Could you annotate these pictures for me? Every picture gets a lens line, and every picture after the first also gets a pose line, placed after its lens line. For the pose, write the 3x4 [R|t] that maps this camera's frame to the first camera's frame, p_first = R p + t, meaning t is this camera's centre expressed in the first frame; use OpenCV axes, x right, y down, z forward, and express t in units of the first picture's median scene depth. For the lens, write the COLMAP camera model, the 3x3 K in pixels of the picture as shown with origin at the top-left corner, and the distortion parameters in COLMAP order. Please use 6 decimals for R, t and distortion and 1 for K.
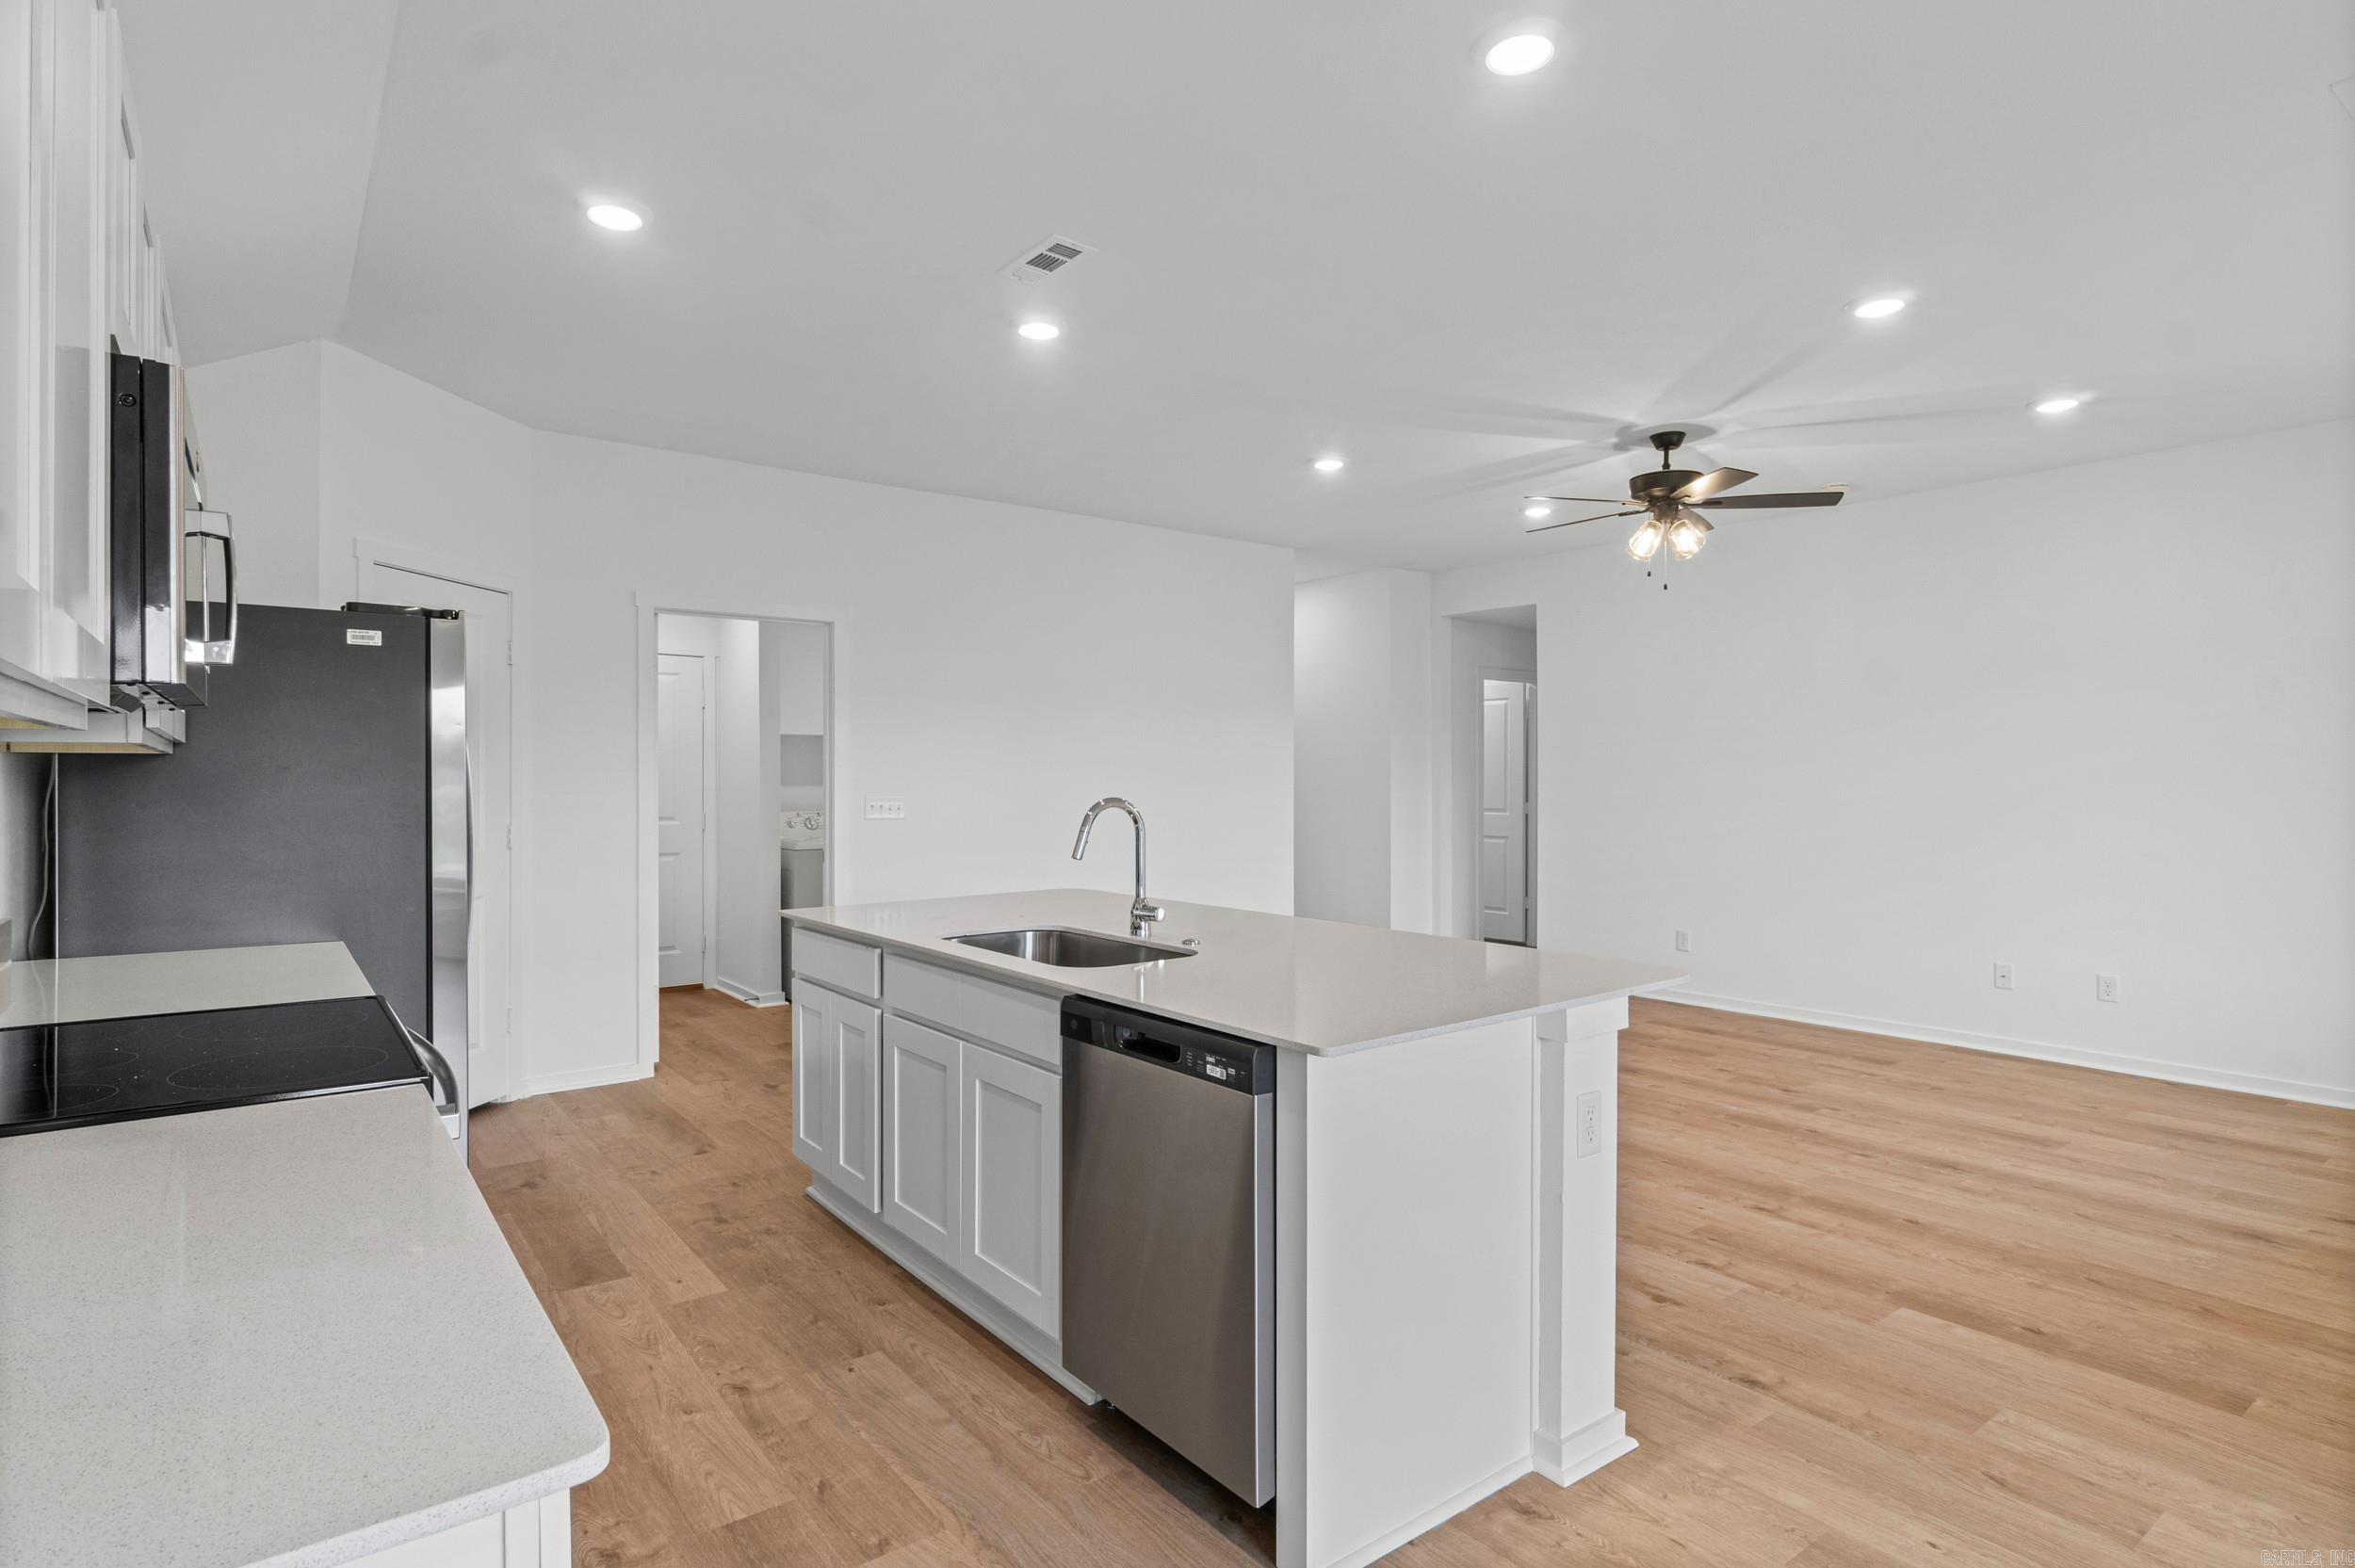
lens RADIAL K [[1190.2, 0, 1164.5], [0, 1190.2, 779.4], [0, 0, 1]] dist [-0.006147, 0.002983]
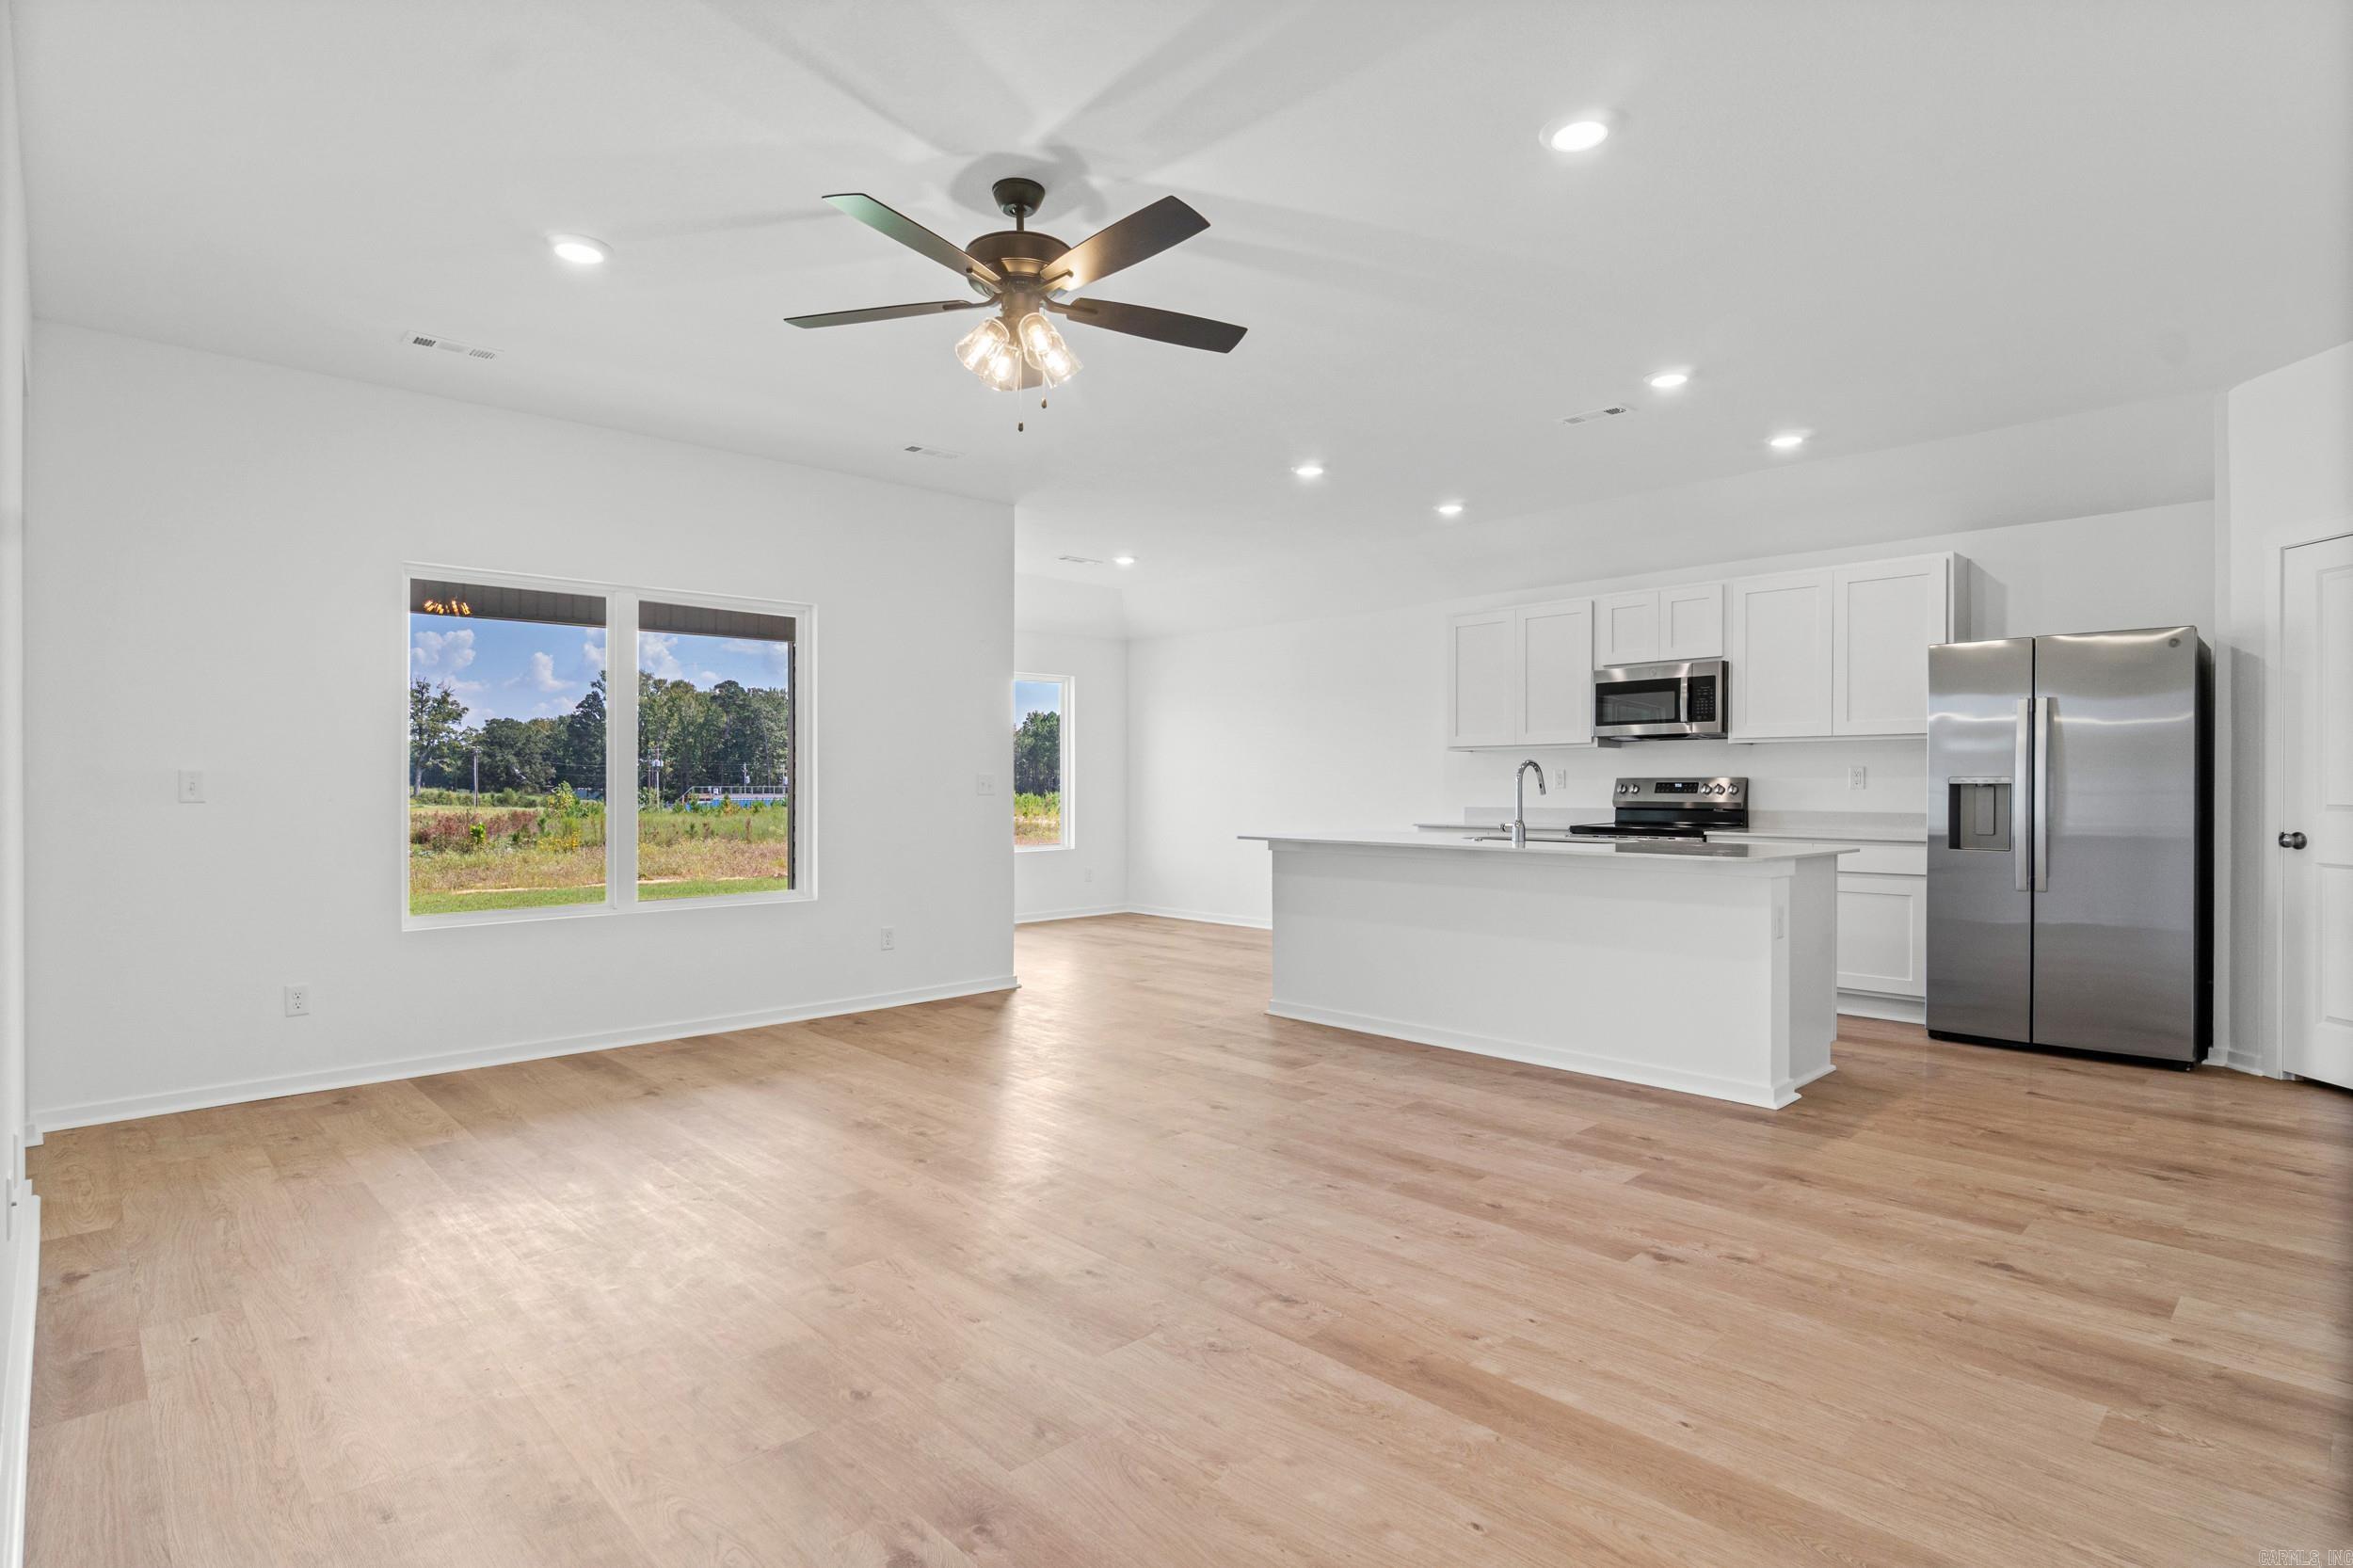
lens RADIAL K [[1189.3, 0, 1152.3], [0, 1189.3, 786.6], [0, 0, 1]] dist [-0.006147, 0.002983]
pose [[-0.995051, 0.002392, -0.099334, 0.511578], [0.002512, 0.999996, -0.001083, 0.037988], [0.099331, -0.001327, -0.995054, 2.025957]]
